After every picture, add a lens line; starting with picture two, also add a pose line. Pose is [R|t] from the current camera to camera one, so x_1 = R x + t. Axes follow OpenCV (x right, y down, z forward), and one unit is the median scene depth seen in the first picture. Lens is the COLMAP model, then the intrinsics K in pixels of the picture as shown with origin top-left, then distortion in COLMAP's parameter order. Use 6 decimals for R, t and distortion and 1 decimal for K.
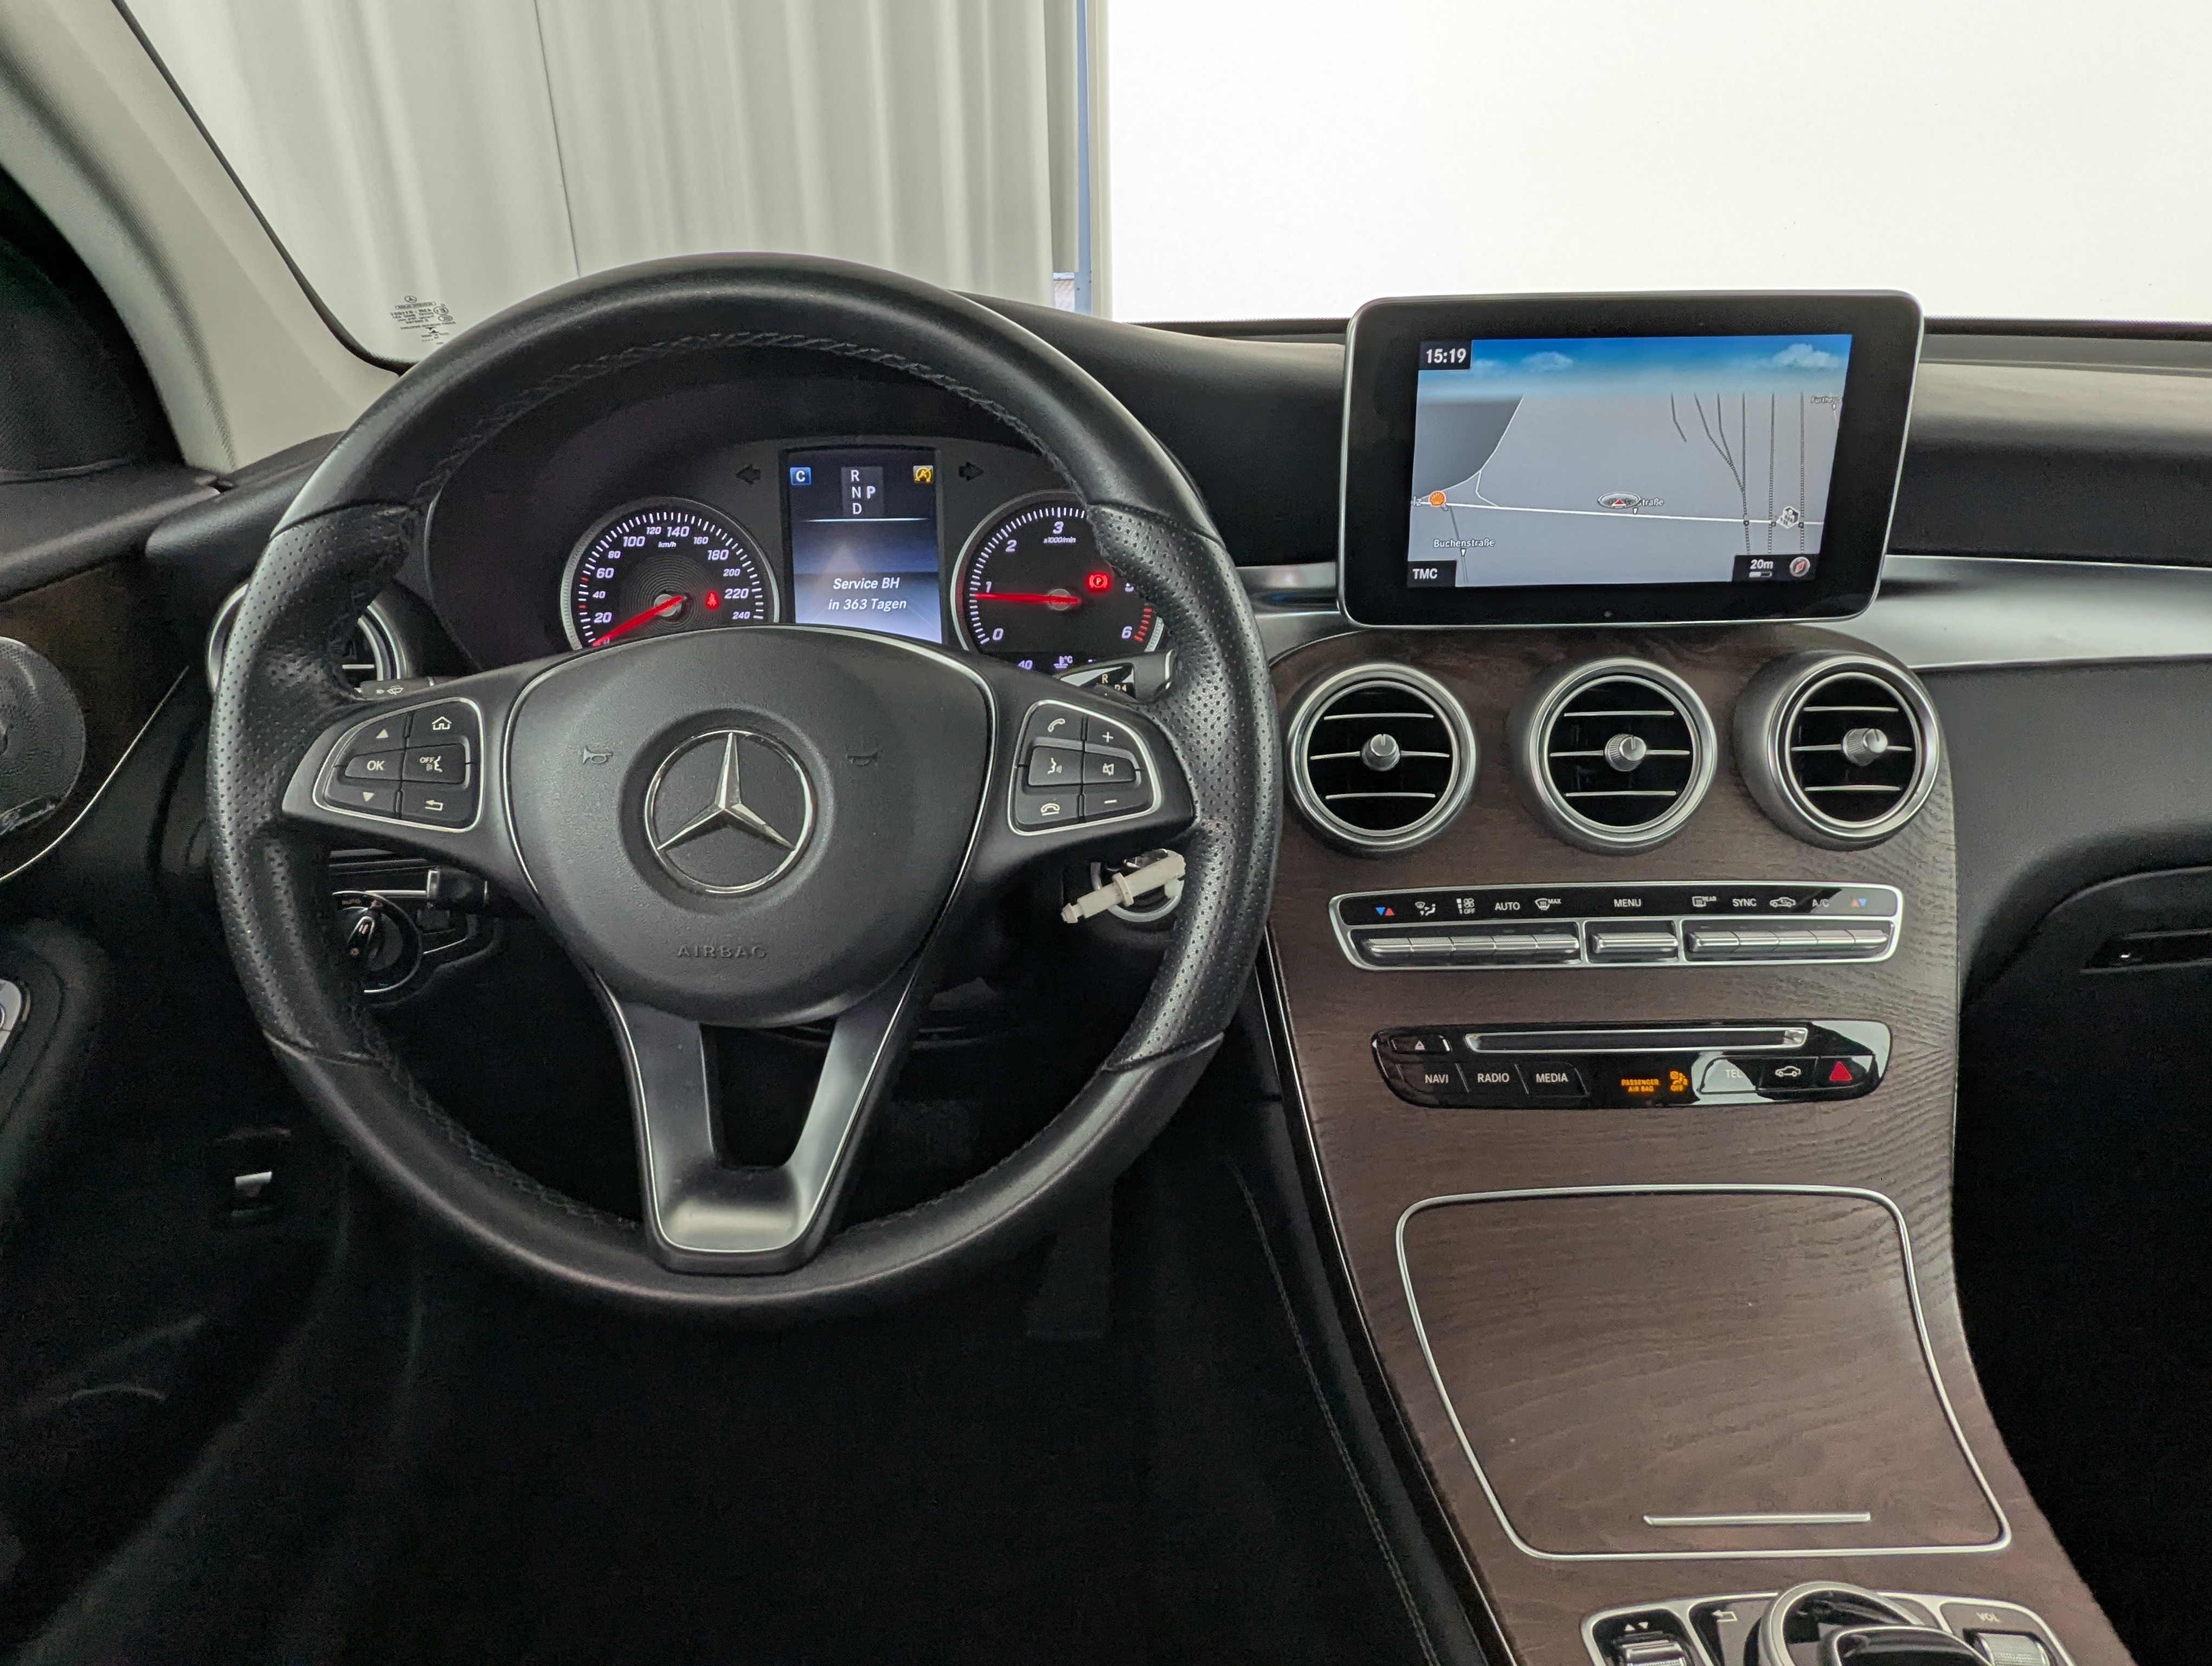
lens RADIAL K [[1289.2, 0, 1096.1], [0, 1289.2, 830.0], [0, 0, 1]] dist [-0.014685, -0.002831]
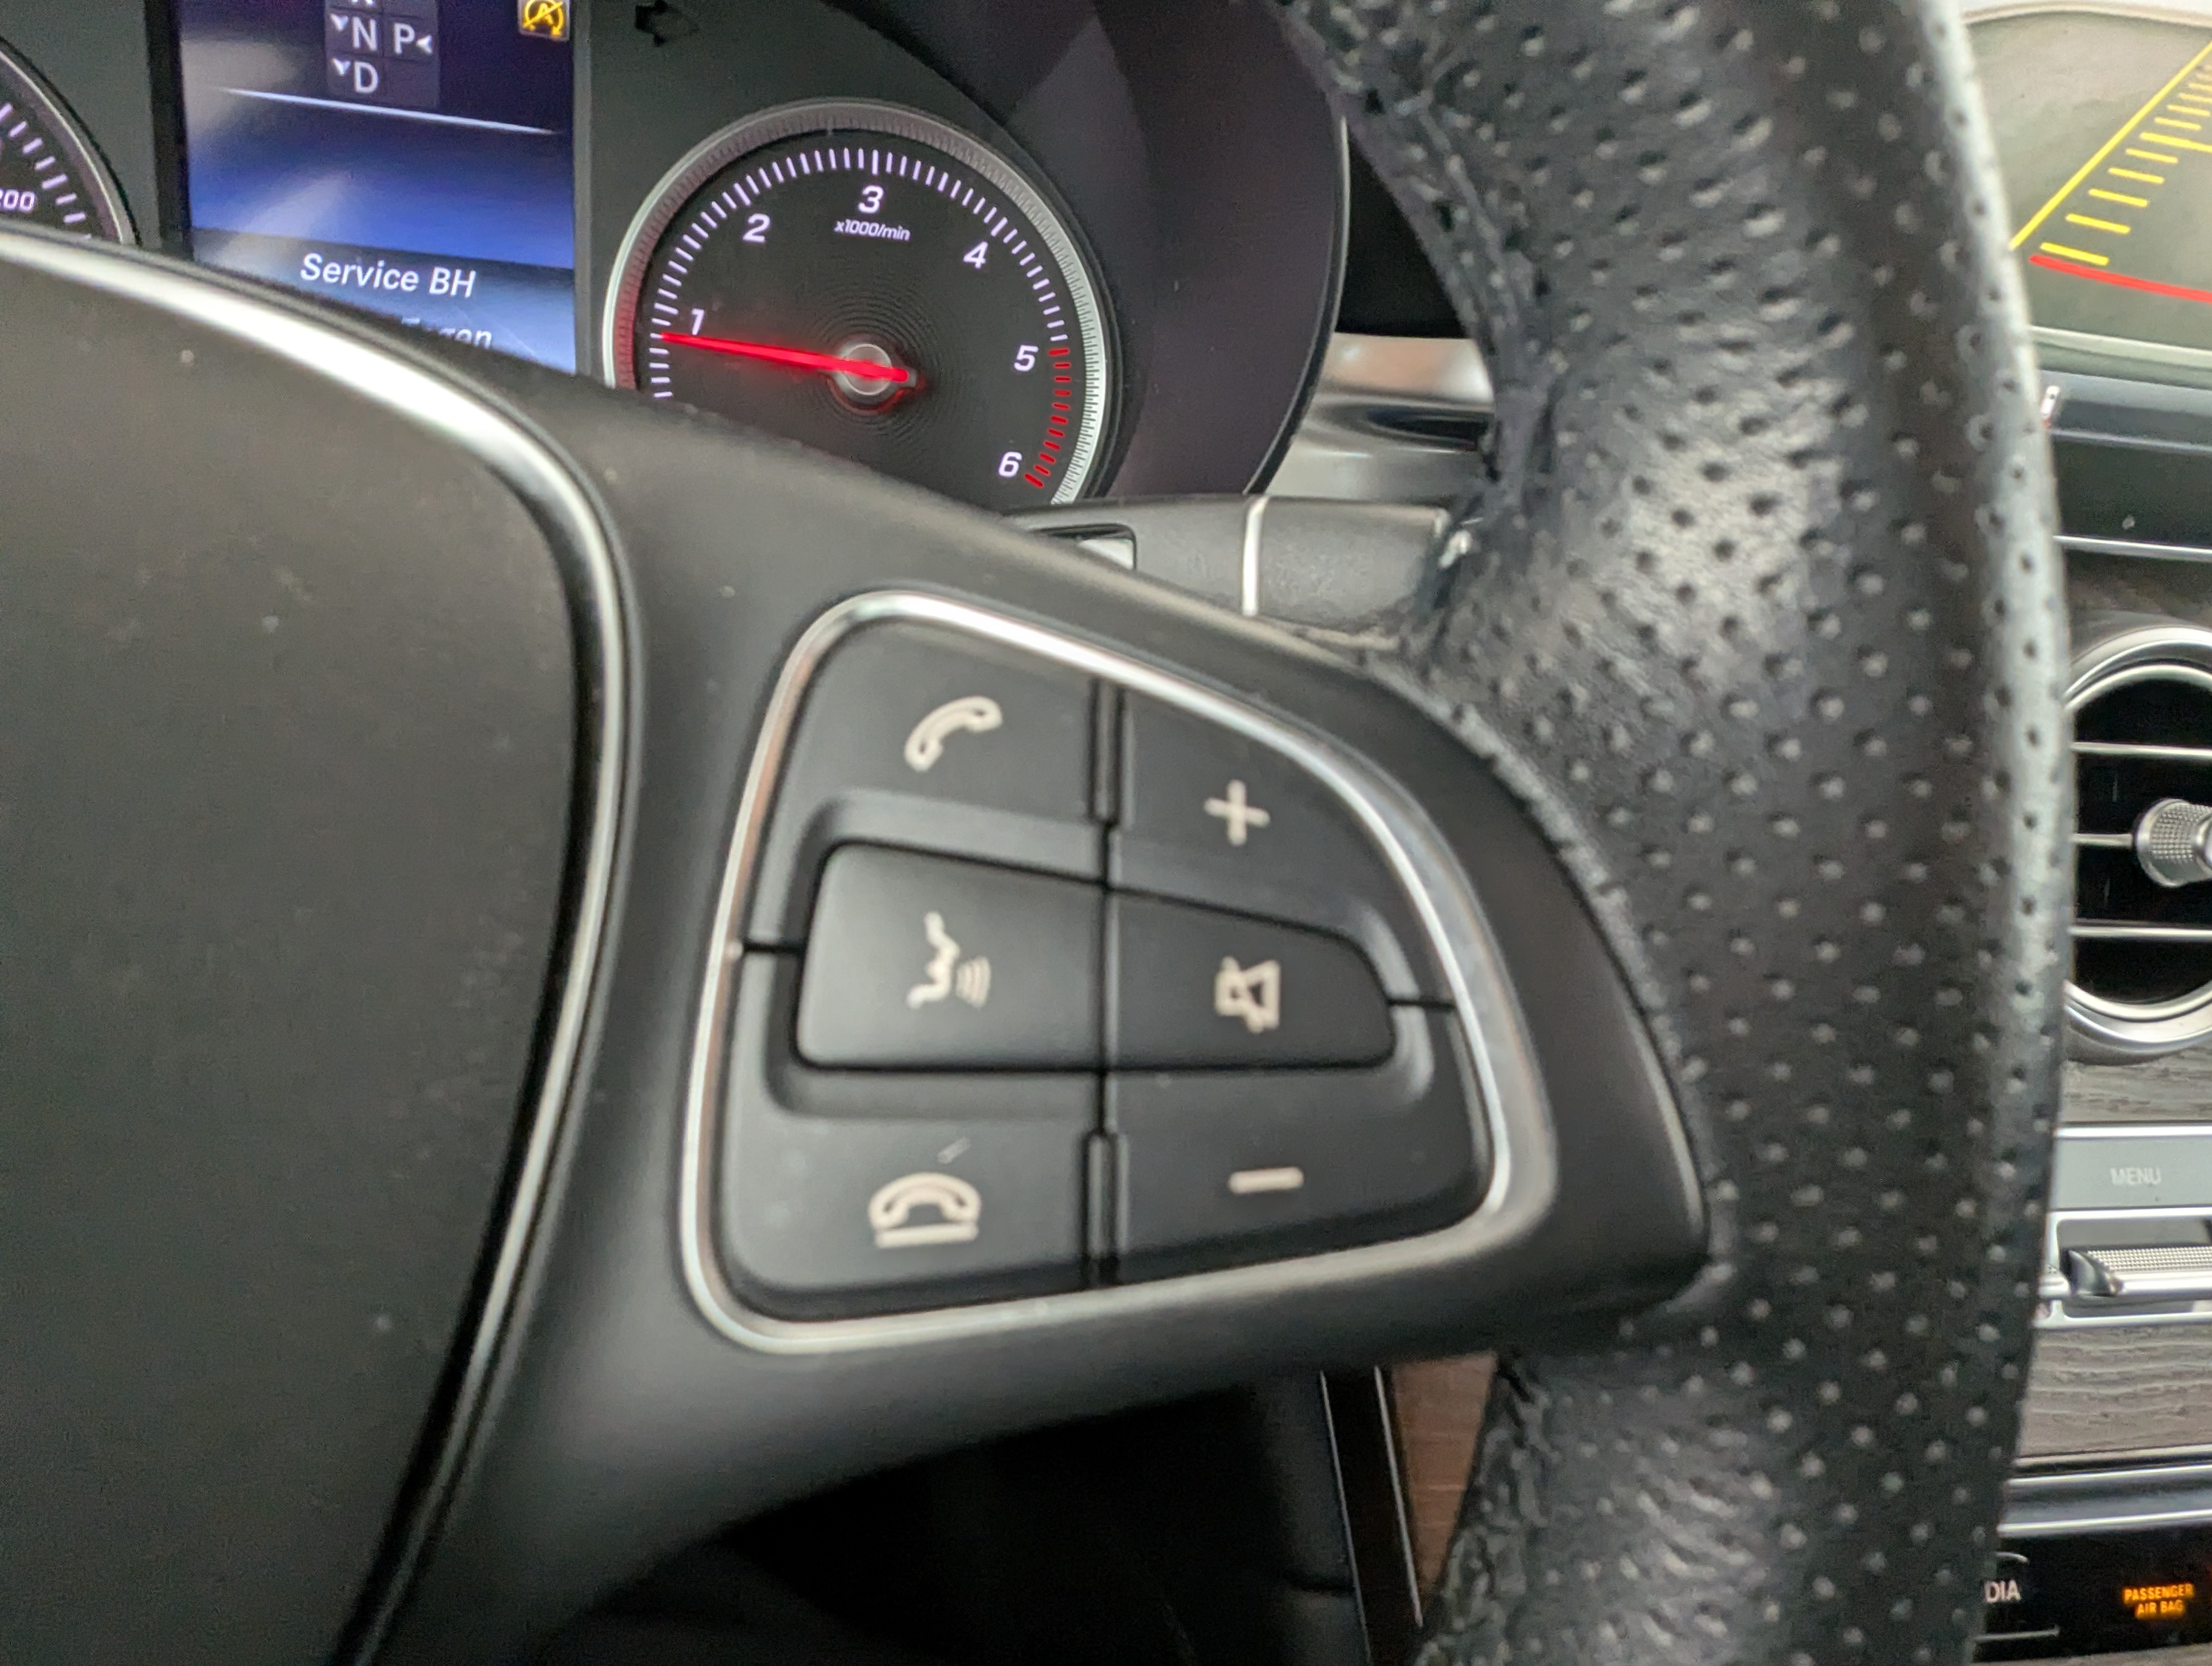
lens RADIAL K [[1376.0, 0, 1100.8], [0, 1376.0, 865.0], [0, 0, 1]] dist [-0.006337, -0.005816]
pose [[0.979528, 0.049972, 0.195009, -0.032702], [-0.064367, 0.995594, 0.068190, -0.049873], [-0.190742, -0.079346, 0.978428, 0.520989]]
